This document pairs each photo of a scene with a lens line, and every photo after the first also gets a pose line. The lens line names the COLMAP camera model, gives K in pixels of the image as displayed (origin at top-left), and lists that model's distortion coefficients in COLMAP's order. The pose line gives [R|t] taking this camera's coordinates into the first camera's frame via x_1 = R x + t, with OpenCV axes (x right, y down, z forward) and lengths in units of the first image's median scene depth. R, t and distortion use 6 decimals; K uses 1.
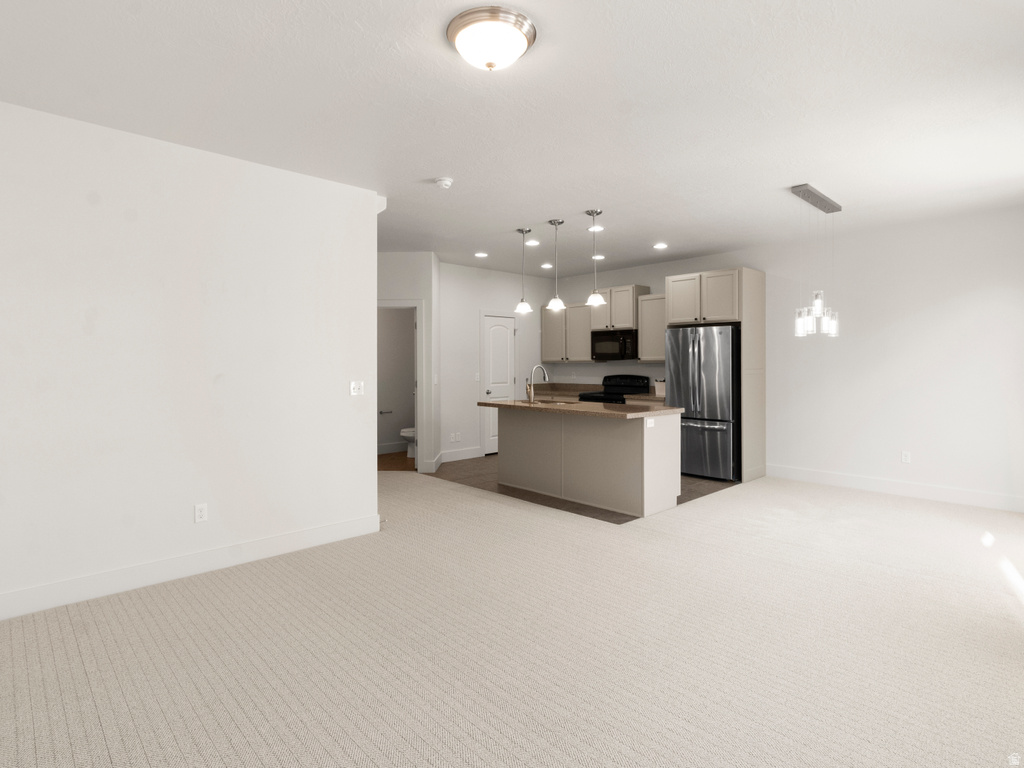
lens RADIAL K [[539.6, 0, 512.8], [0, 539.6, 359.7], [0, 0, 1]] dist [0.002108, 0.001894]
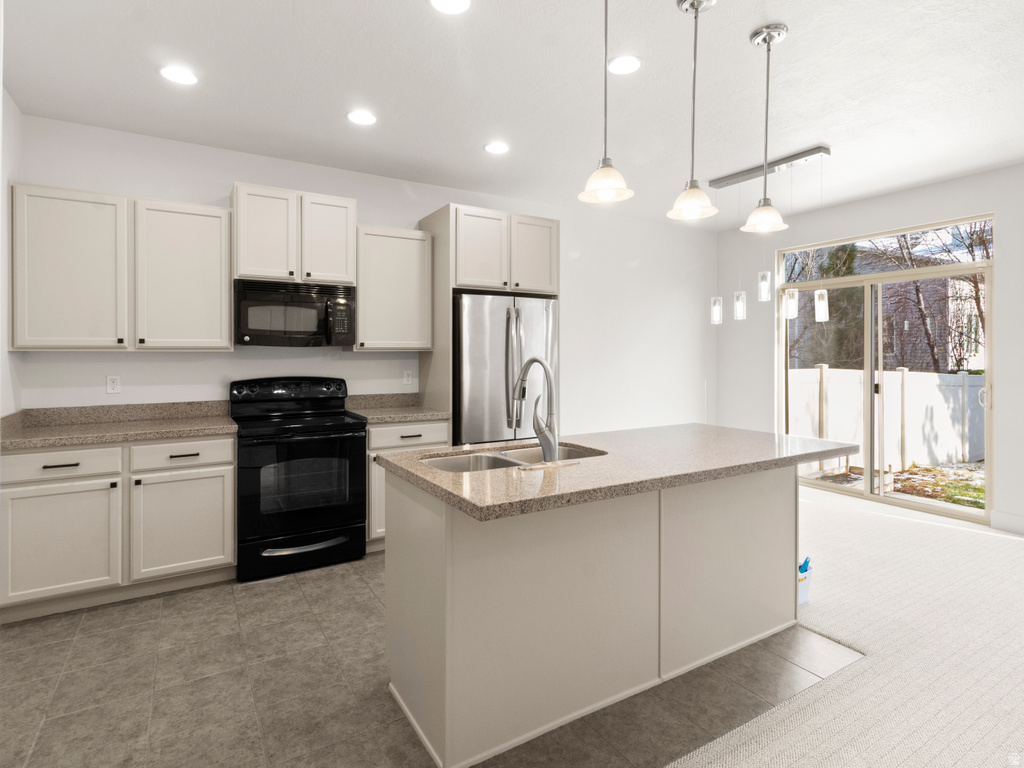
lens RADIAL K [[539.6, 0, 512.8], [0, 539.6, 359.7], [0, 0, 1]] dist [0.002108, 0.001894]
pose [[0.220542, -0.000150, 0.975377, -0.235497], [-0.003290, 0.999994, 0.000898, 0.011799], [-0.975372, -0.003407, 0.220541, 0.717915]]
